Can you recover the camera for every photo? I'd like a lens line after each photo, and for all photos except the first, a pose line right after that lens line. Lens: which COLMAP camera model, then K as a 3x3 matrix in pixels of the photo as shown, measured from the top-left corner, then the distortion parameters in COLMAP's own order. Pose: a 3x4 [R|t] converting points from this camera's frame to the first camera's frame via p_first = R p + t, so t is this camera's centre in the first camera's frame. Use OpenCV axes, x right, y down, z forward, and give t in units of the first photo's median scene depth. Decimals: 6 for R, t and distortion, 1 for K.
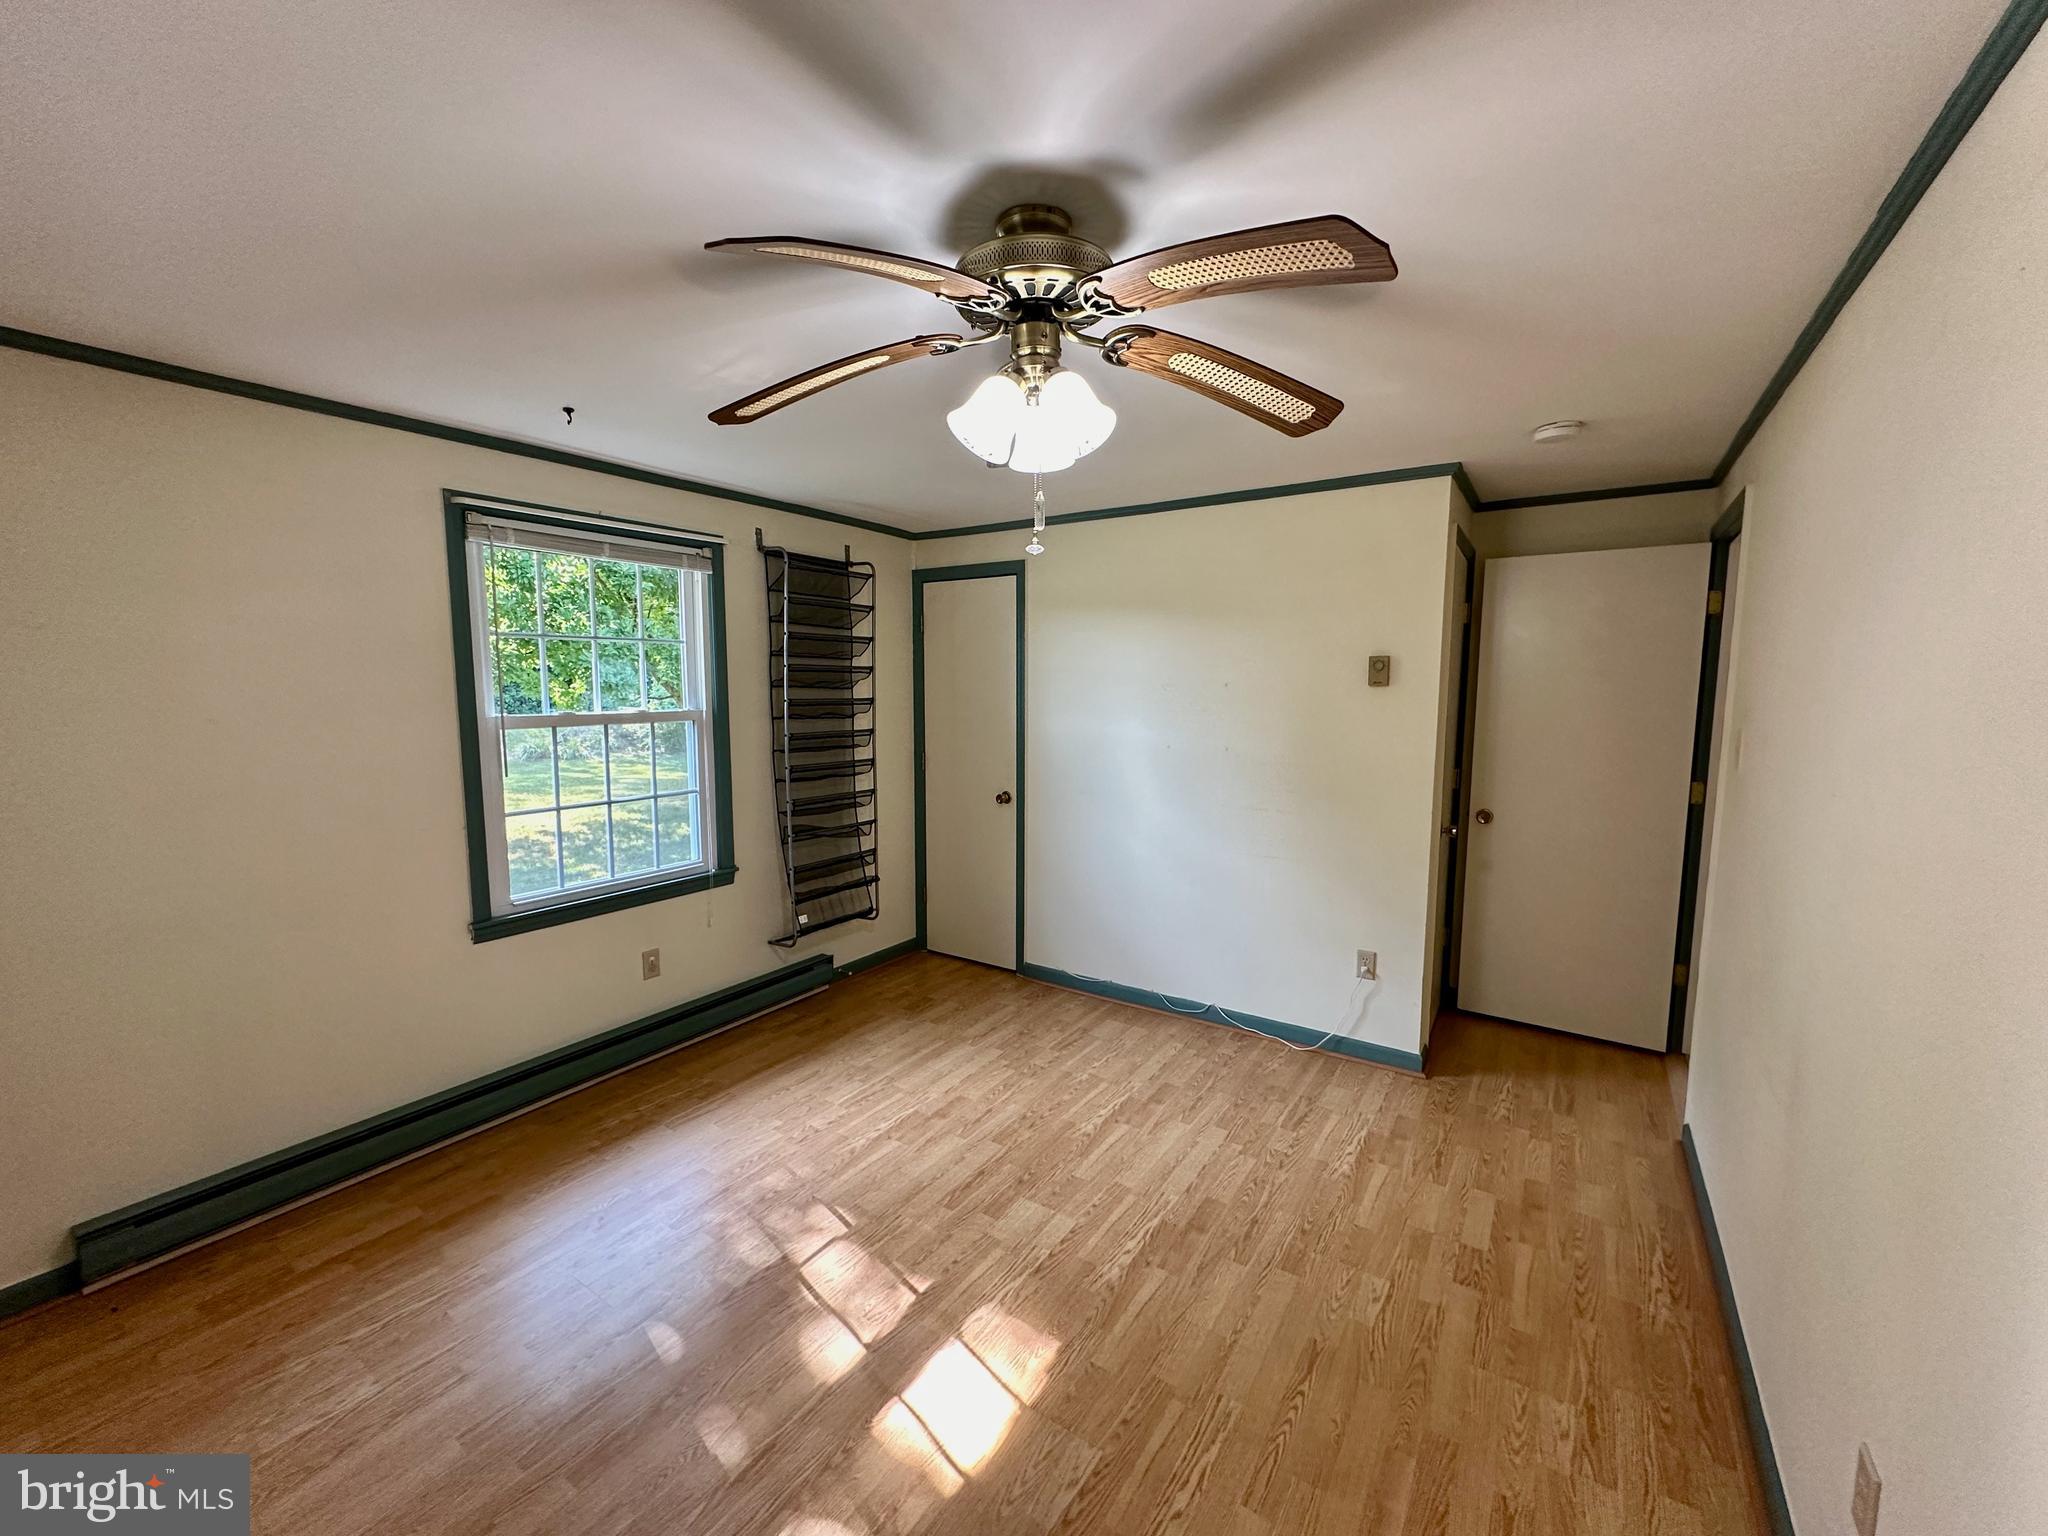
lens RADIAL K [[813.1, 0, 1019.2], [0, 813.1, 776.6], [0, 0, 1]] dist [-0.003909, 0.000837]
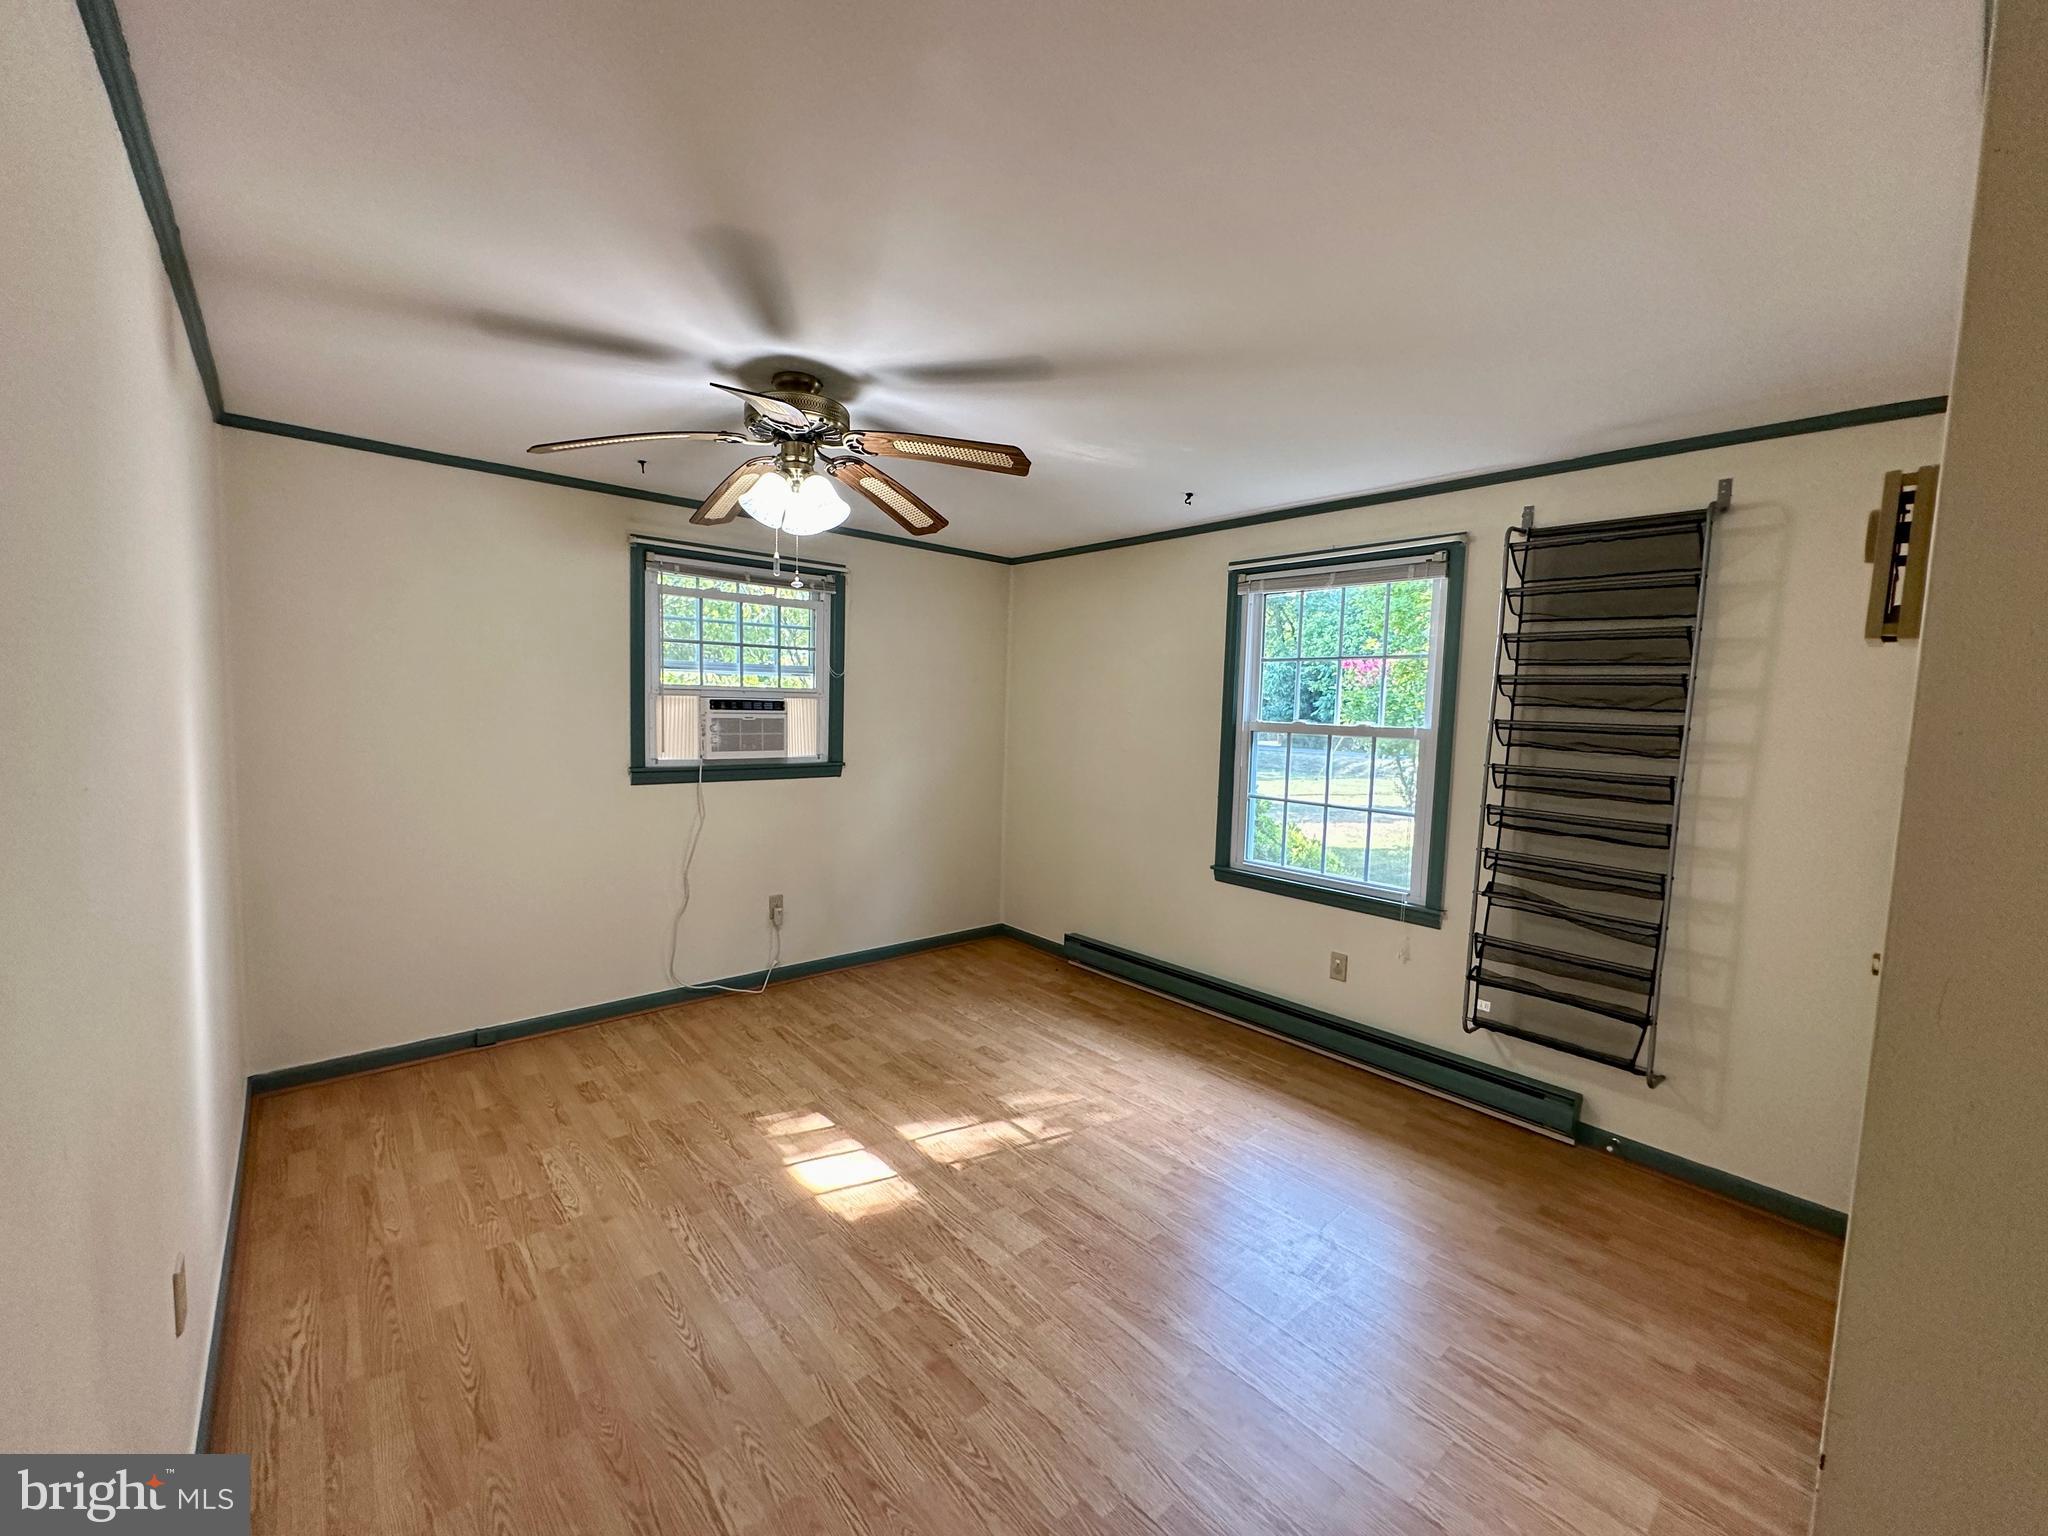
lens RADIAL K [[813.1, 0, 1027.6], [0, 813.1, 774.6], [0, 0, 1]] dist [-0.003909, 0.000837]
pose [[-0.245385, 0.073952, -0.966601, 0.819313], [-0.143093, 0.983401, 0.111564, -0.092039], [0.958807, 0.165690, -0.230730, 1.051988]]
